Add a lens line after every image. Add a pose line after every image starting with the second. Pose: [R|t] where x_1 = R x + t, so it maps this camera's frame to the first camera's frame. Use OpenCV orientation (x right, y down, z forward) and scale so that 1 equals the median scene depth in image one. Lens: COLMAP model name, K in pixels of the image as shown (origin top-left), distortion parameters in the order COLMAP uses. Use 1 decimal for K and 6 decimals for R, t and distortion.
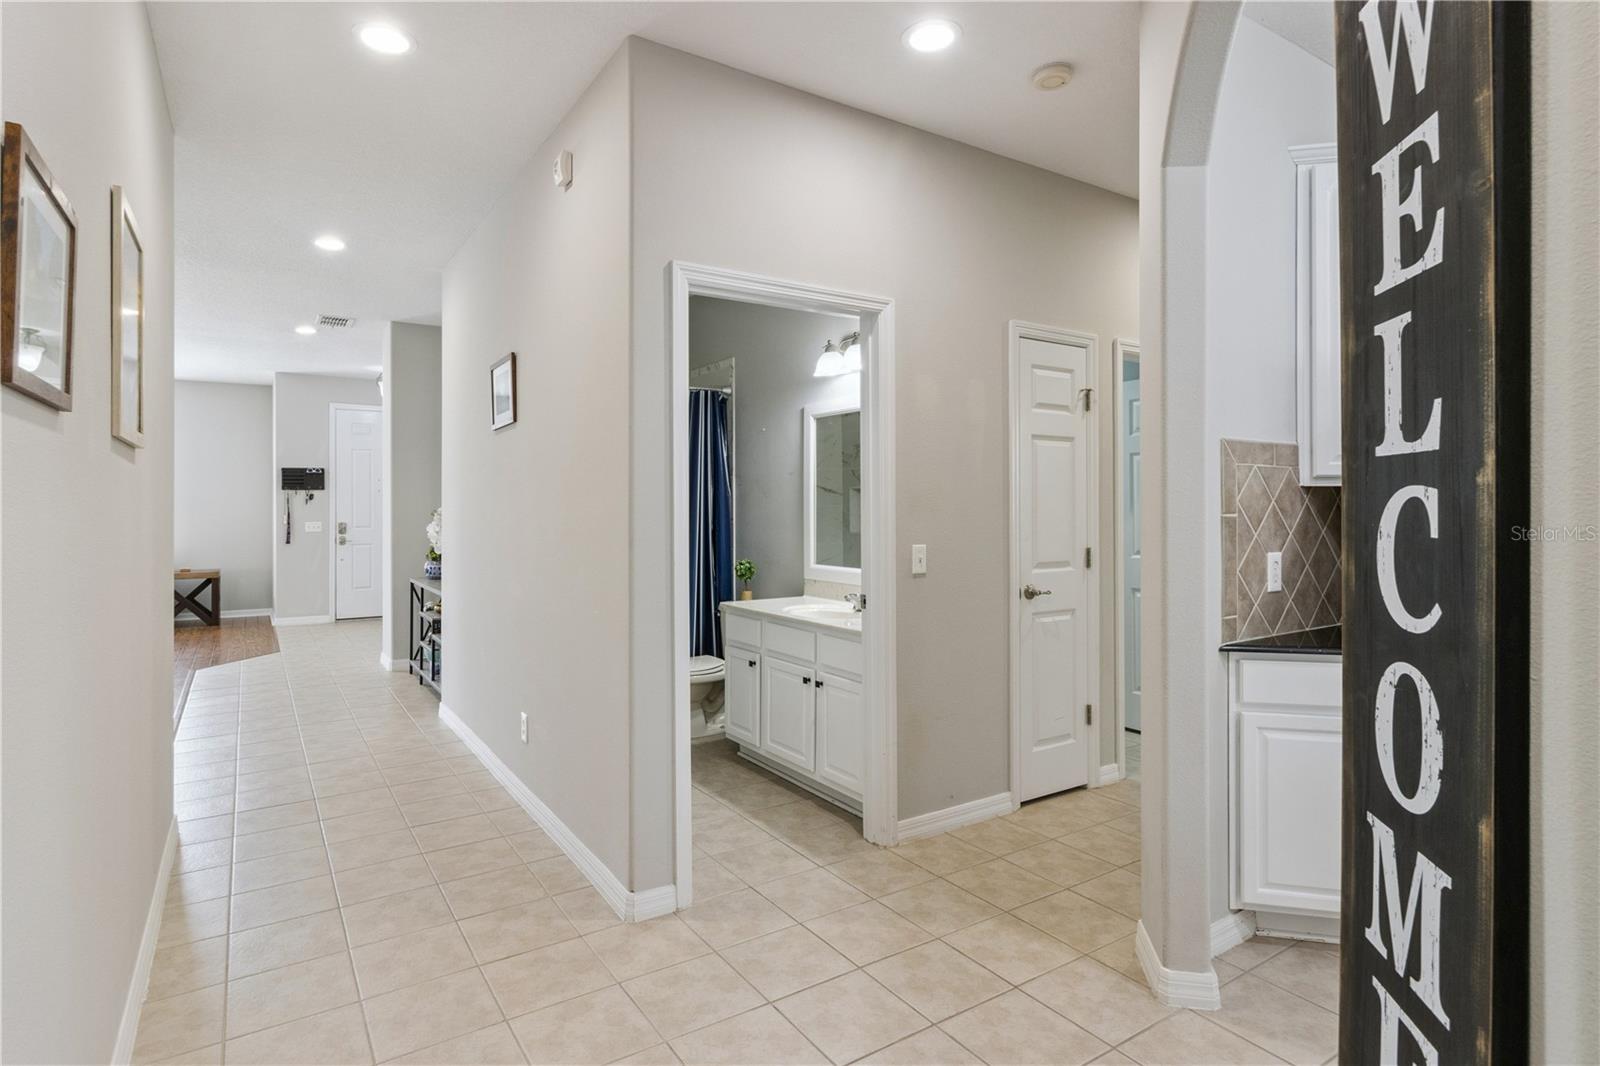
lens RADIAL K [[813.5, 0, 755.5], [0, 813.5, 509.3], [0, 0, 1]] dist [-0.001335, -0.000130]
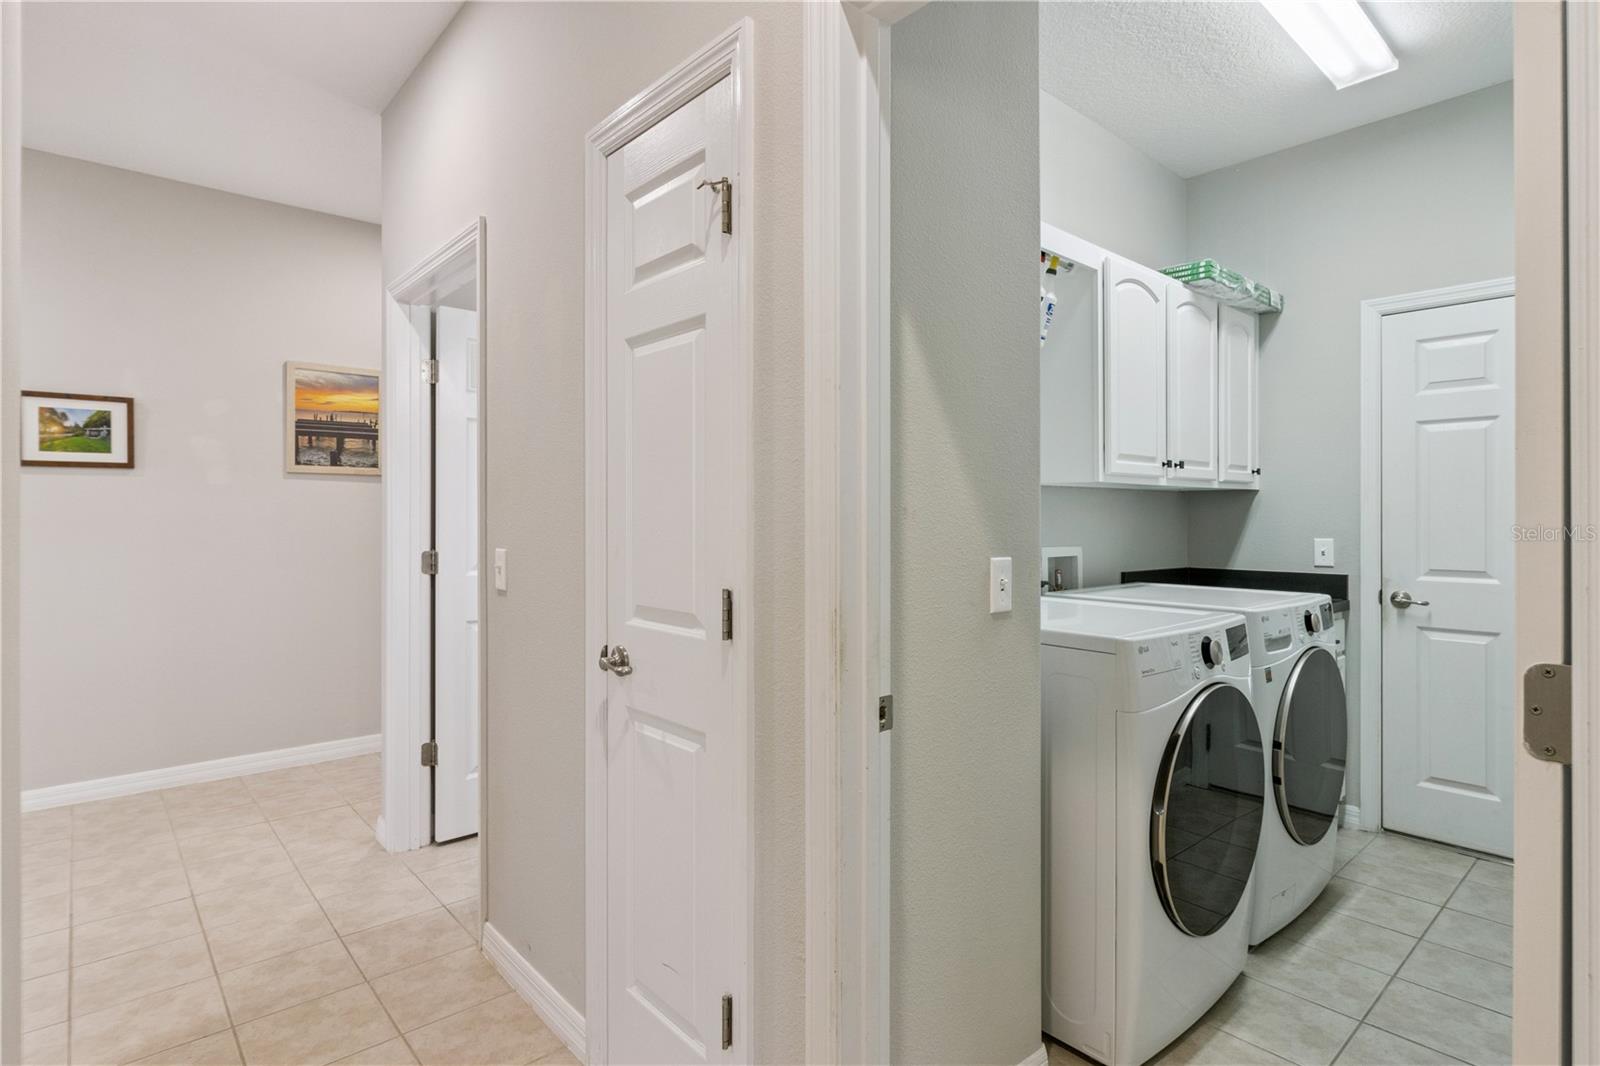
lens RADIAL K [[803.6, 0, 793.4], [0, 803.6, 520.8], [0, 0, 1]] dist [-0.000932, -0.000200]
pose [[0.173488, 0.007731, -0.984806, 0.832004], [-0.002565, 0.999969, 0.007398, 0.012628], [0.984833, 0.001243, 0.173502, 1.016935]]
